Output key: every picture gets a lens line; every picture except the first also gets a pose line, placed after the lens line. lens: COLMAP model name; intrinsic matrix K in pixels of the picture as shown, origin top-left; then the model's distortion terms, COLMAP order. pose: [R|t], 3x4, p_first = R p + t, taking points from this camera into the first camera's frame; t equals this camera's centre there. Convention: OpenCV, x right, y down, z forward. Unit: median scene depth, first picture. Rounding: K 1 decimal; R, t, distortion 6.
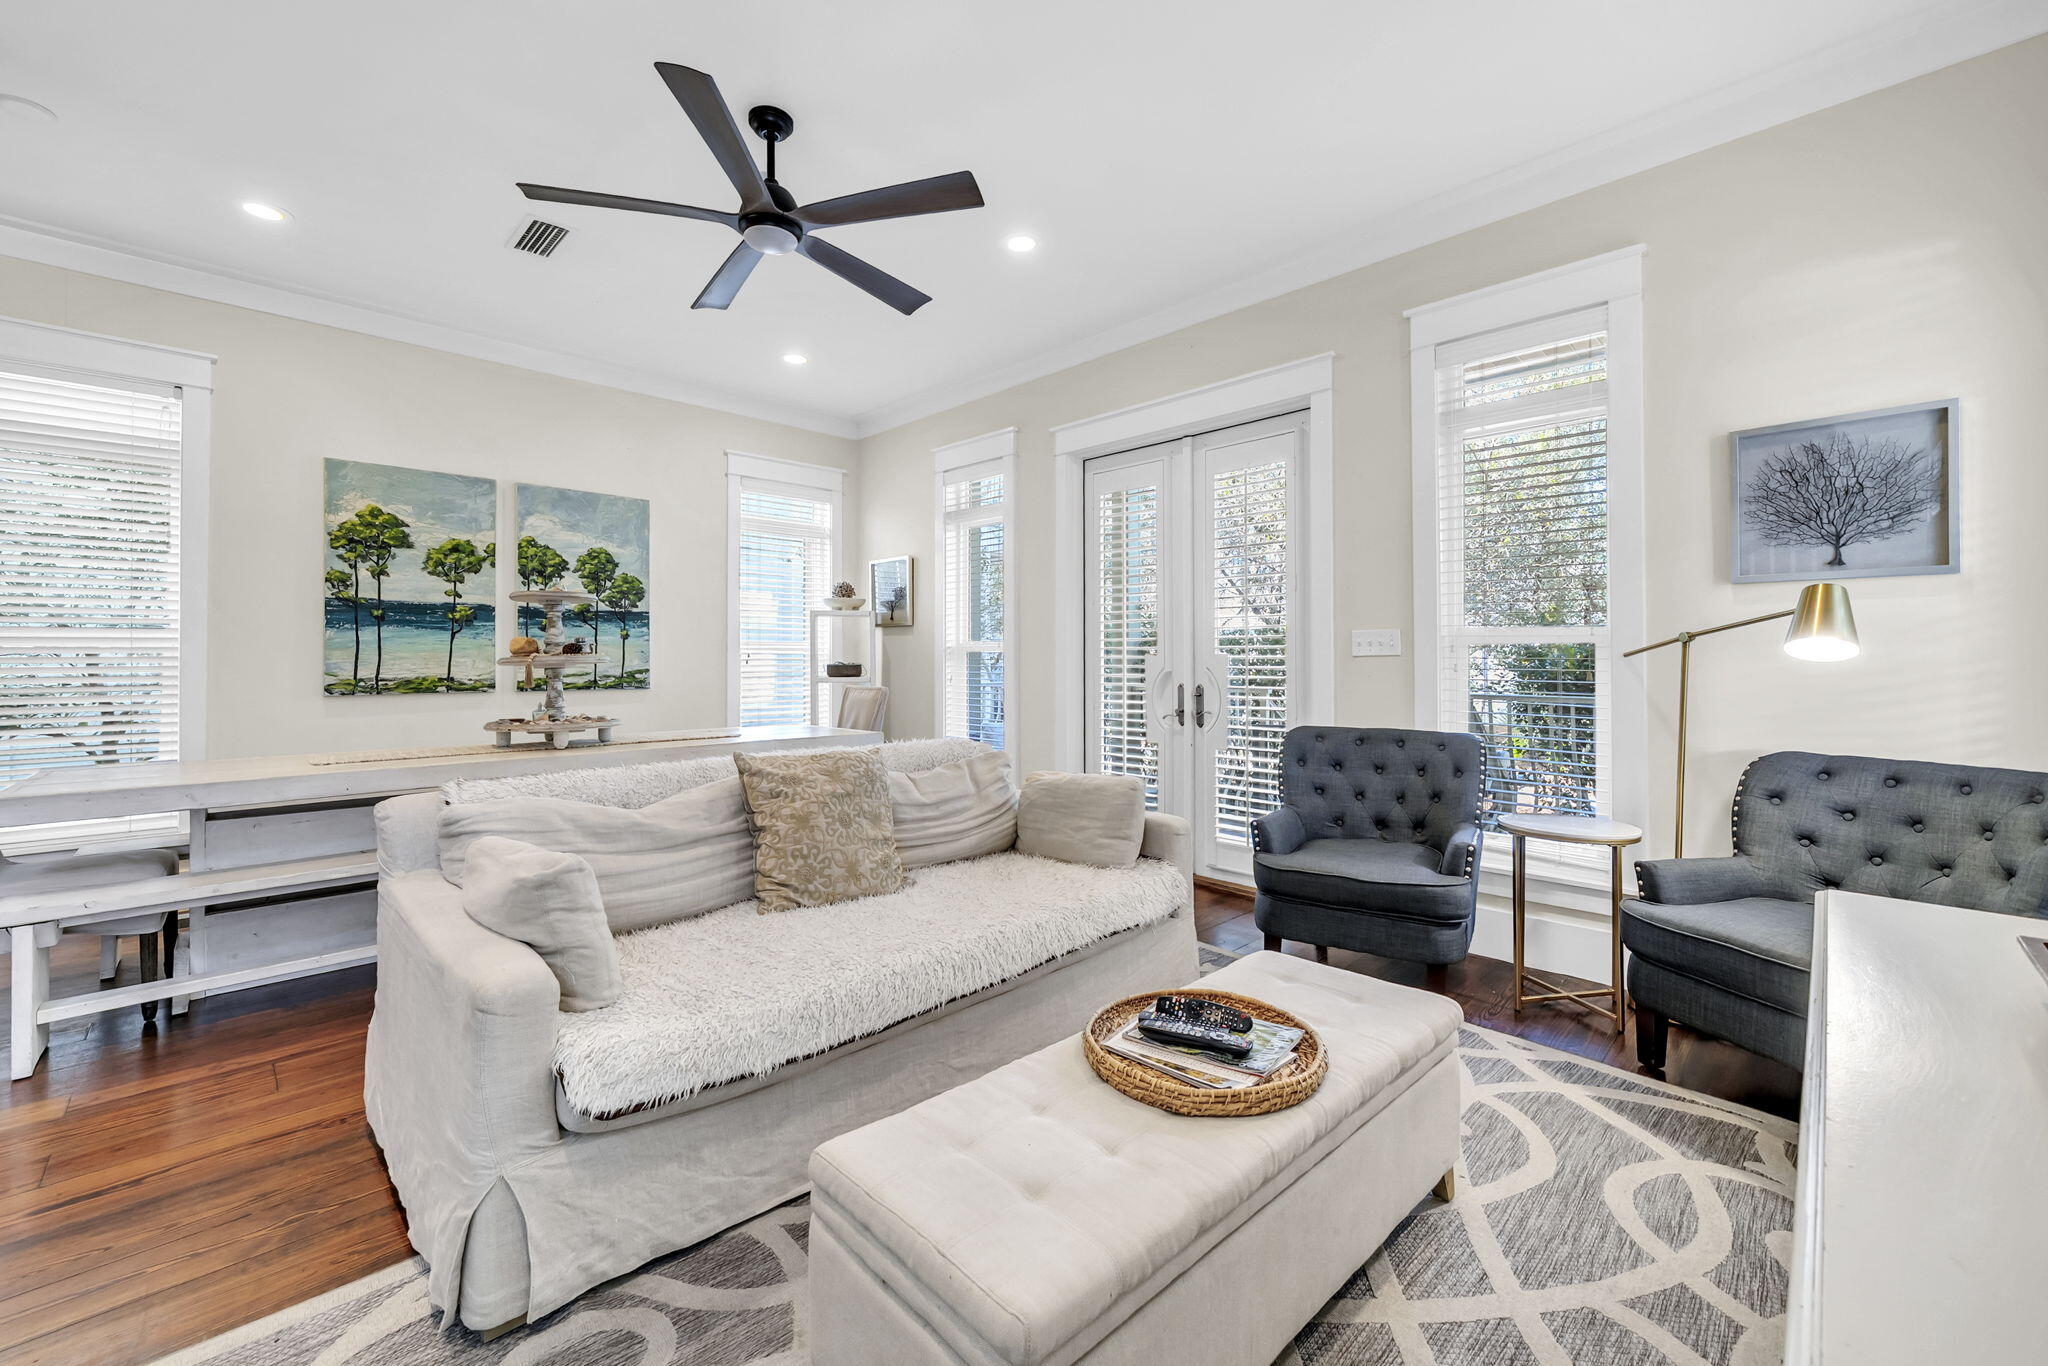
lens RADIAL K [[853.1, 0, 1039.8], [0, 853.1, 644.5], [0, 0, 1]] dist [0.004977, 0.000246]
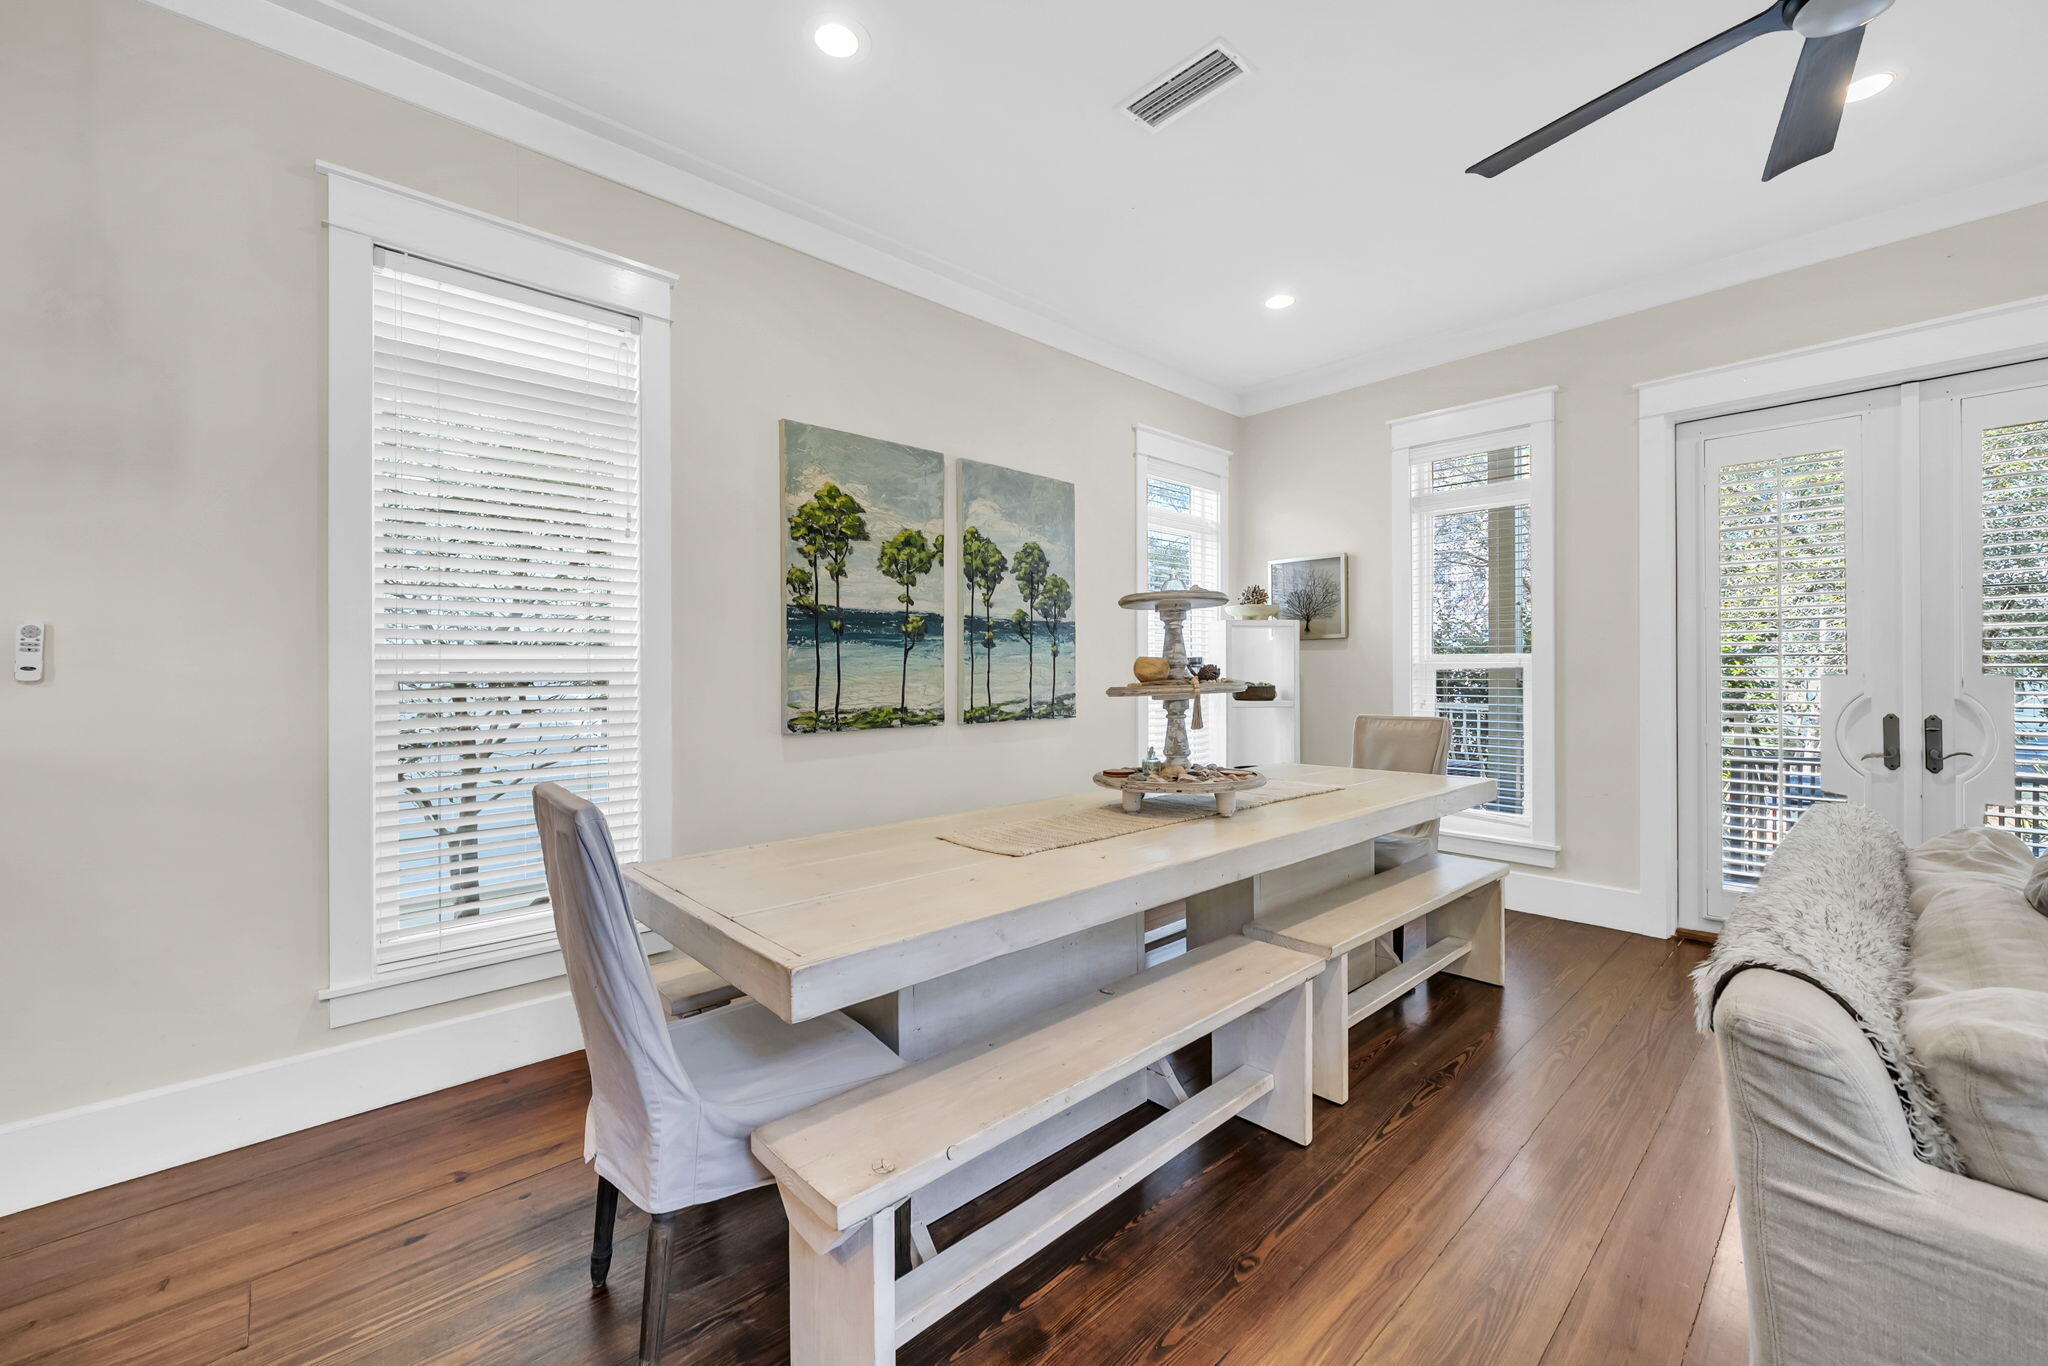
lens RADIAL K [[811.9, 0, 1022.2], [0, 811.9, 669.0], [0, 0, 1]] dist [-0.000769, 0.000312]
pose [[0.999811, -0.003451, -0.019145, -0.562996], [0.003772, 0.999852, 0.016779, -0.008421], [0.019084, -0.016848, 0.999676, 0.262227]]
